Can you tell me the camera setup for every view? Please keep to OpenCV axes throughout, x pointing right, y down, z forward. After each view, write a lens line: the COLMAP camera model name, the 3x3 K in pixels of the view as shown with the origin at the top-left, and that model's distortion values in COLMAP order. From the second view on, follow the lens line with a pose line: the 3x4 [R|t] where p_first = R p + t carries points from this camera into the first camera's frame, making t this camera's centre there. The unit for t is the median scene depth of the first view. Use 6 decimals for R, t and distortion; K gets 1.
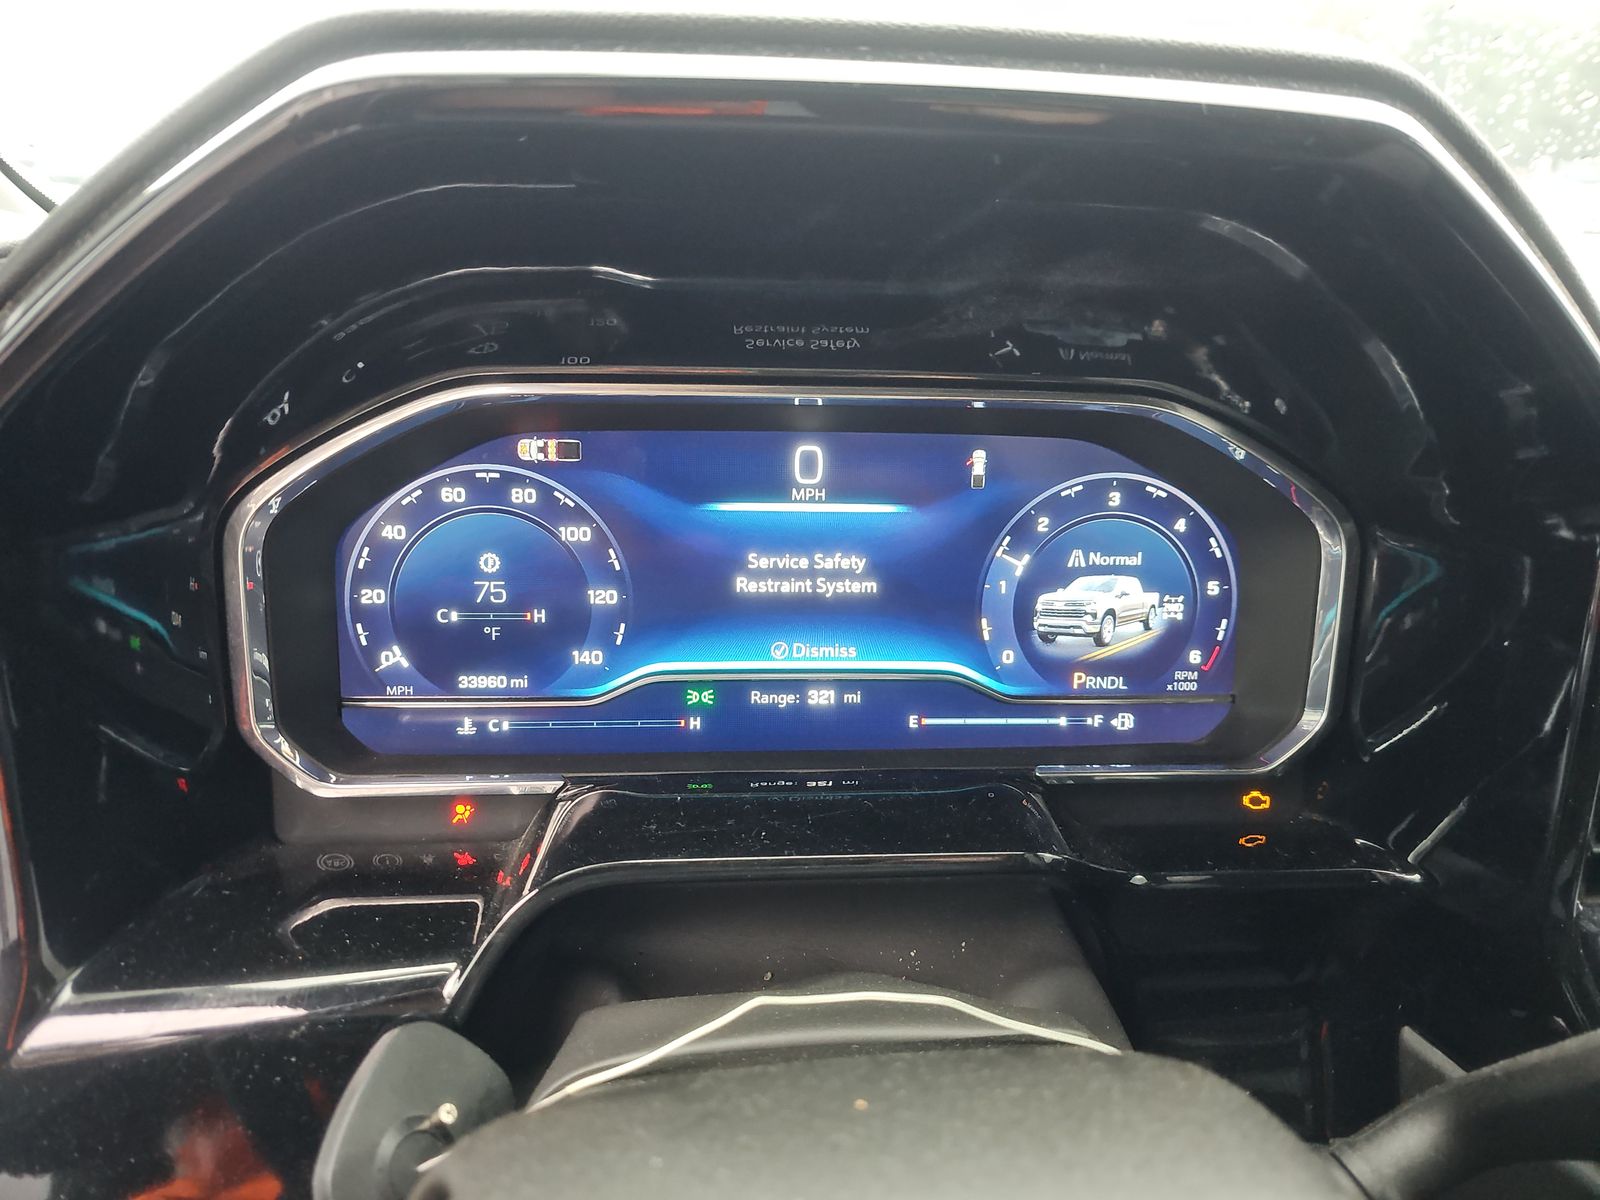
lens RADIAL K [[1087.7, 0, 800.0], [0, 1087.7, 600.0], [0, 0, 1]] dist [0.006310, -0.002162]
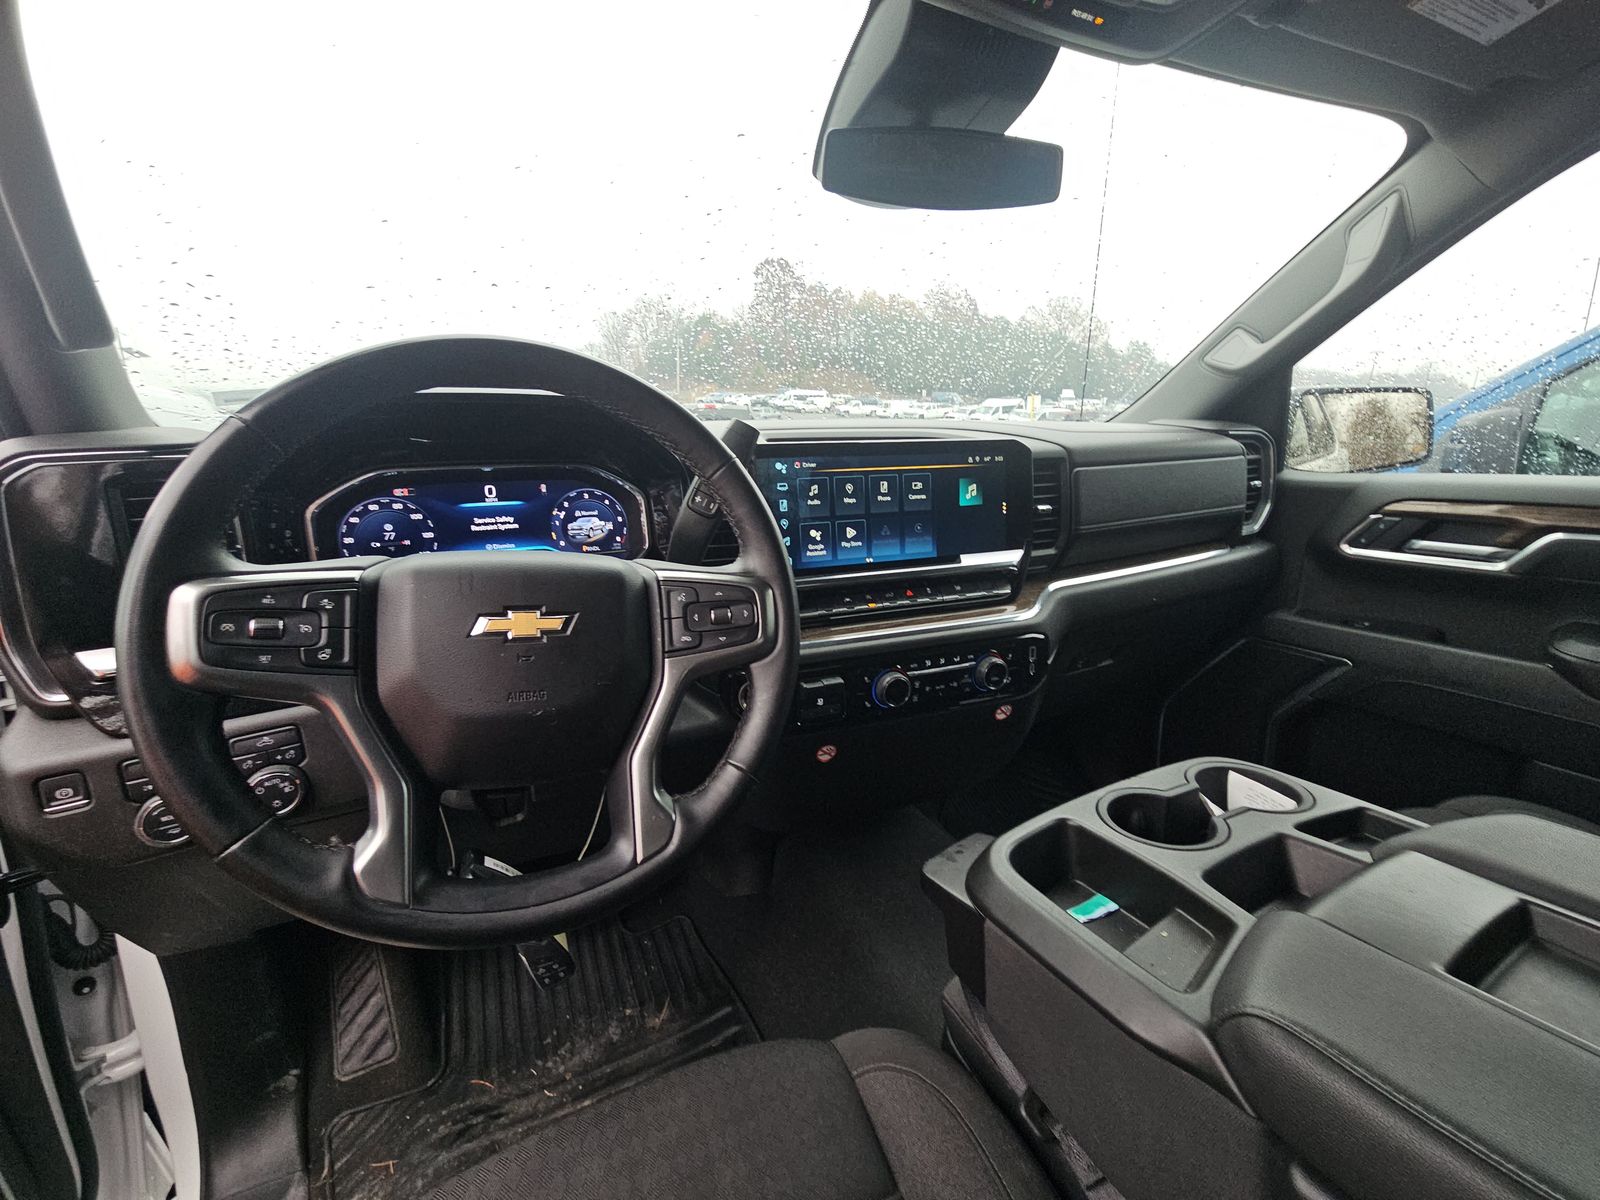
lens RADIAL K [[650.7, 0, 793.1], [0, 650.7, 595.9], [0, 0, 1]] dist [0.015614, -0.012009]
pose [[0.923094, -0.134354, 0.360342, 0.102562], [0.166151, 0.984357, -0.058612, 0.475930], [-0.346830, 0.113976, 0.930977, -1.208954]]
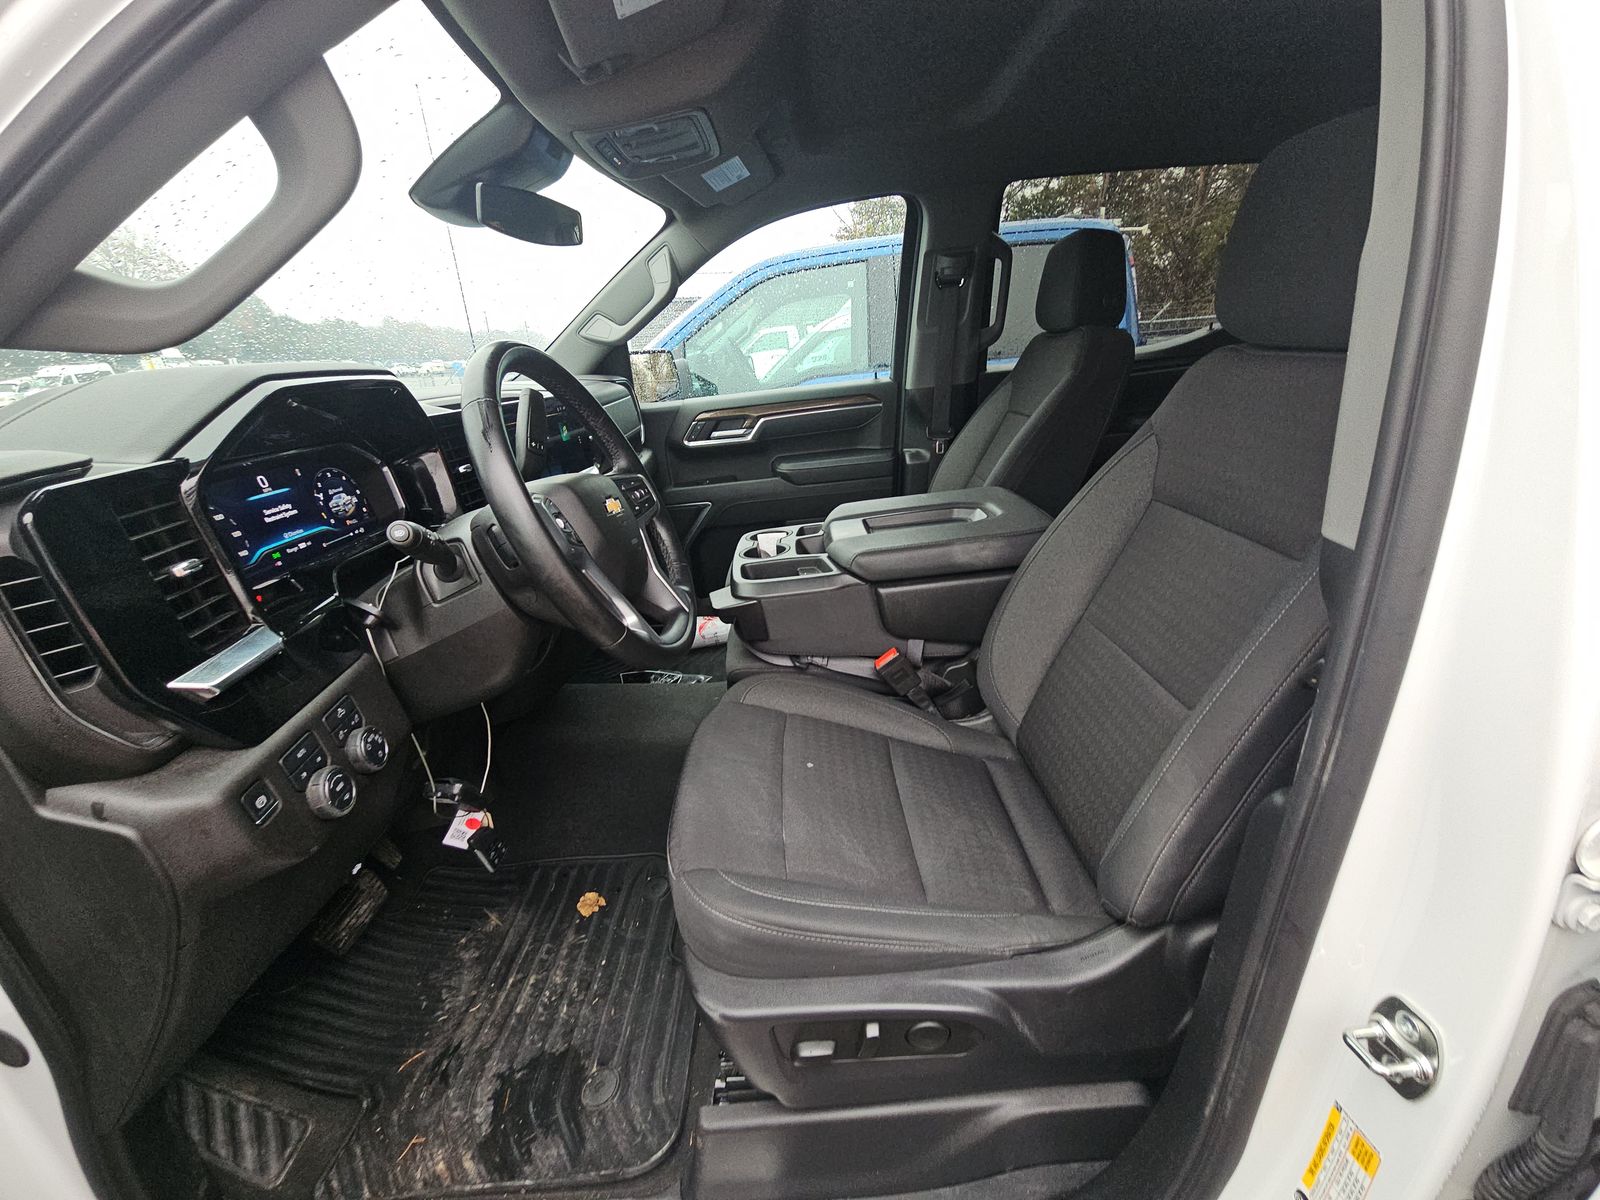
lens RADIAL K [[650.7, 0, 793.1], [0, 650.7, 595.9], [0, 0, 1]] dist [0.015614, -0.012009]
pose [[0.077640, -0.383342, 0.920337, -1.870197], [0.410698, 0.853458, 0.320839, 0.204140], [-0.908460, 0.353070, 0.223700, -0.841882]]
